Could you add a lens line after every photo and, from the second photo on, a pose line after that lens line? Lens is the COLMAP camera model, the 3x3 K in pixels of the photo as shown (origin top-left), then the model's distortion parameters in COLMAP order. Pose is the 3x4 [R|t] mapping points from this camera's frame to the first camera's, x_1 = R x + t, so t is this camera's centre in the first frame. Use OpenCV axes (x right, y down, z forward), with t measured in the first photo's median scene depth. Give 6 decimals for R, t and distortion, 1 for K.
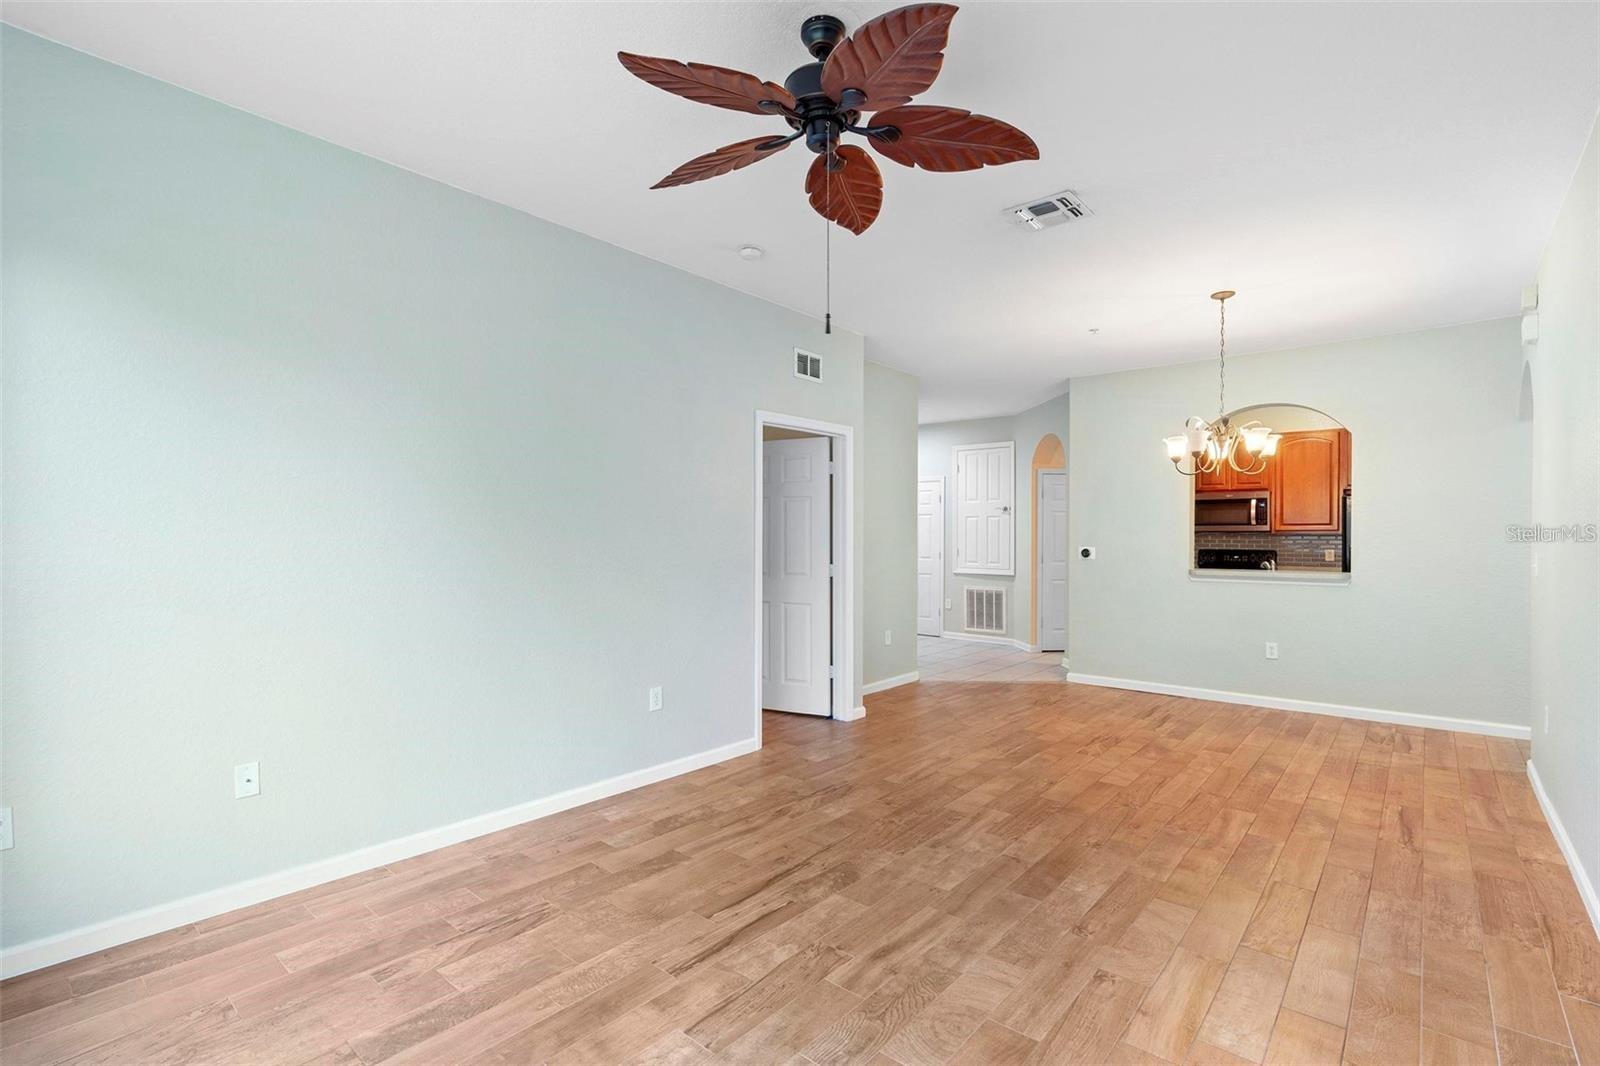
lens RADIAL K [[724.8, 0, 789.6], [0, 724.8, 573.6], [0, 0, 1]] dist [-0.012531, 0.003745]
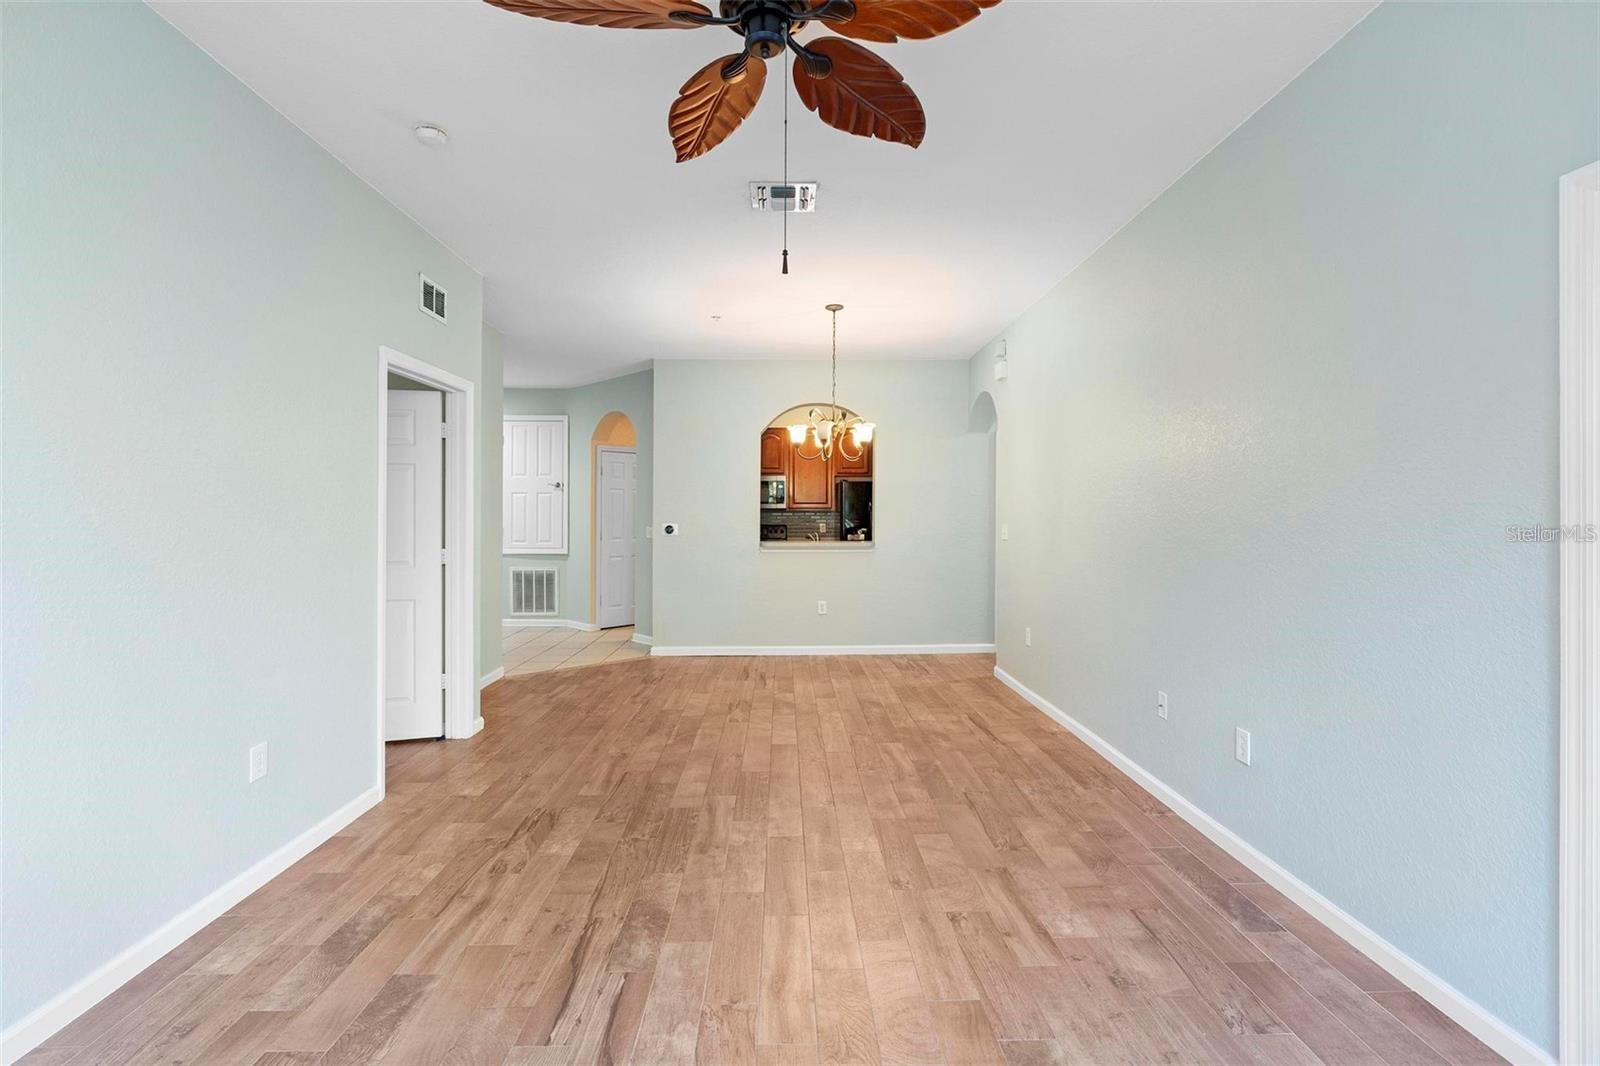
lens RADIAL K [[724.8, 0, 786.1], [0, 724.8, 532.3], [0, 0, 1]] dist [-0.012531, 0.003745]
pose [[0.746589, -0.019348, 0.665005, -0.273384], [0.037457, 0.999214, -0.012981, -0.007959], [-0.664231, 0.034600, 0.746726, 0.200131]]
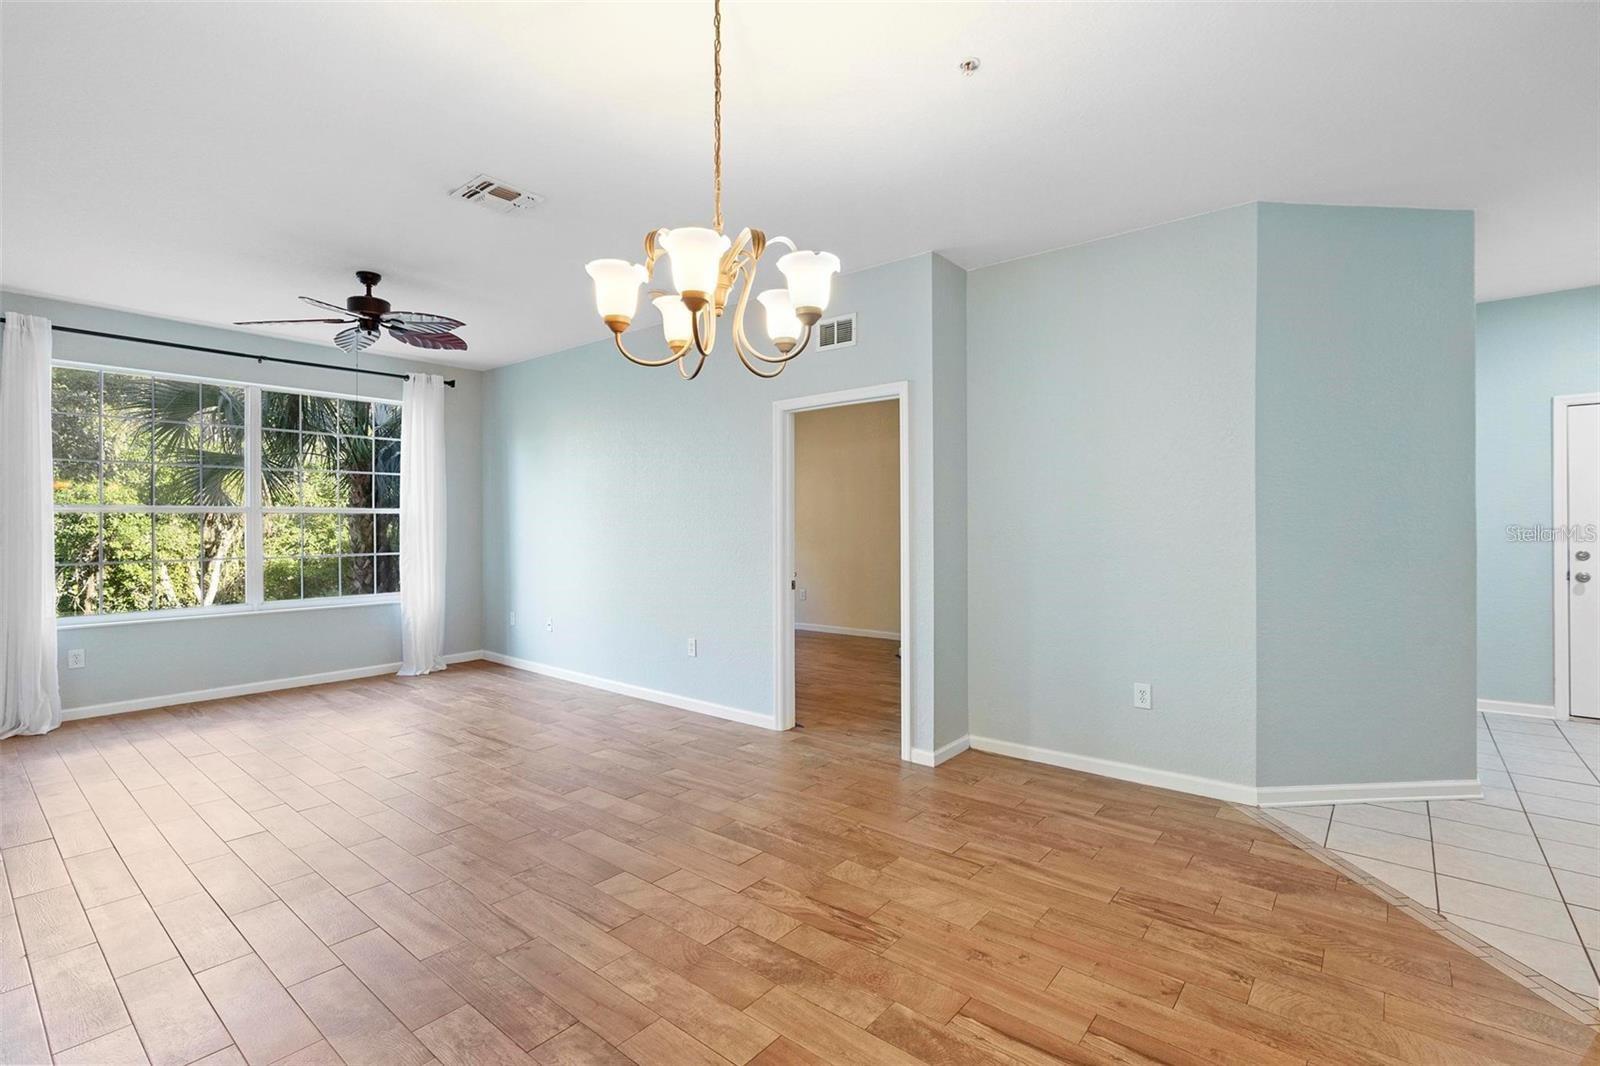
lens RADIAL K [[724.8, 0, 793.8], [0, 724.8, 530.0], [0, 0, 1]] dist [-0.012531, 0.003745]
pose [[0.032515, 0.003312, -0.999466, 1.207220], [-0.044194, 0.999021, 0.001873, -0.052371], [0.998494, 0.044109, 0.032629, 1.208492]]
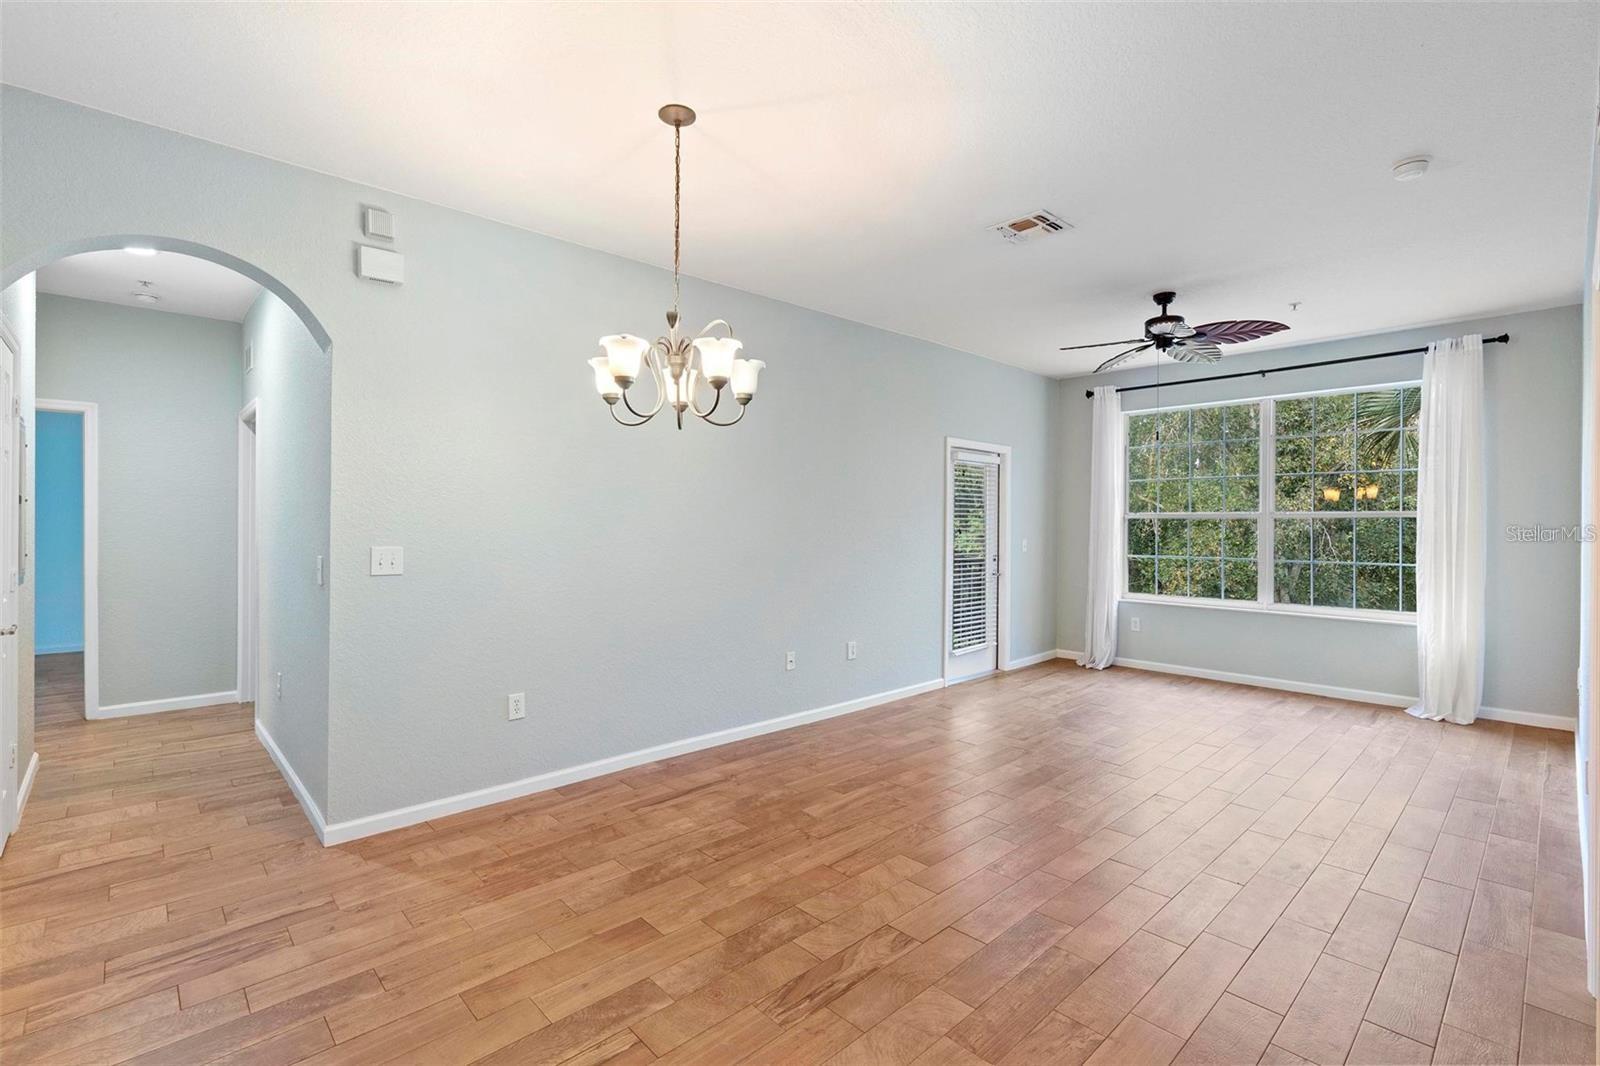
lens RADIAL K [[724.8, 0, 800.0], [0, 724.8, 528.6], [0, 0, 1]] dist [-0.012531, 0.003745]
pose [[-0.995817, -0.008245, 0.091001, 0.529439], [-0.003191, 0.998451, 0.055546, -0.099275], [-0.091318, 0.055023, -0.994300, 1.842759]]
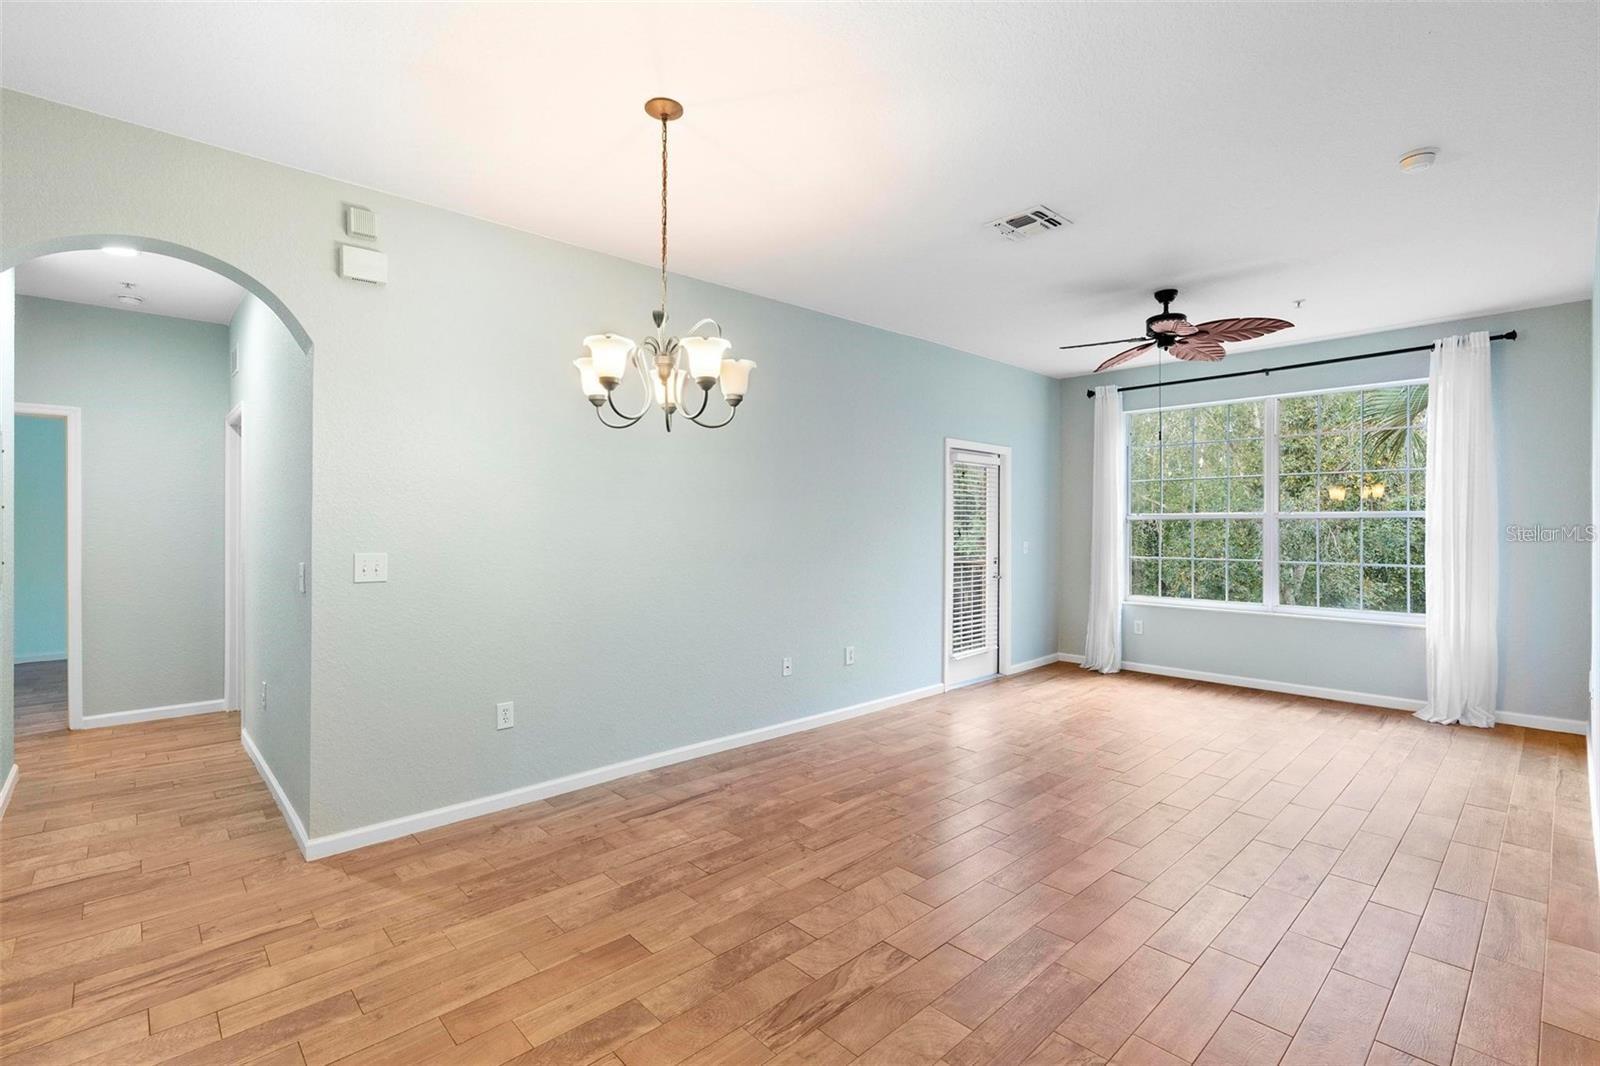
lens RADIAL K [[724.8, 0, 802.5], [0, 724.8, 530.0], [0, 0, 1]] dist [-0.012531, 0.003745]
pose [[-0.995763, -0.004003, 0.091866, 0.520635], [0.001113, 0.998454, 0.055576, -0.101259], [-0.091946, 0.055443, -0.994219, 1.822134]]
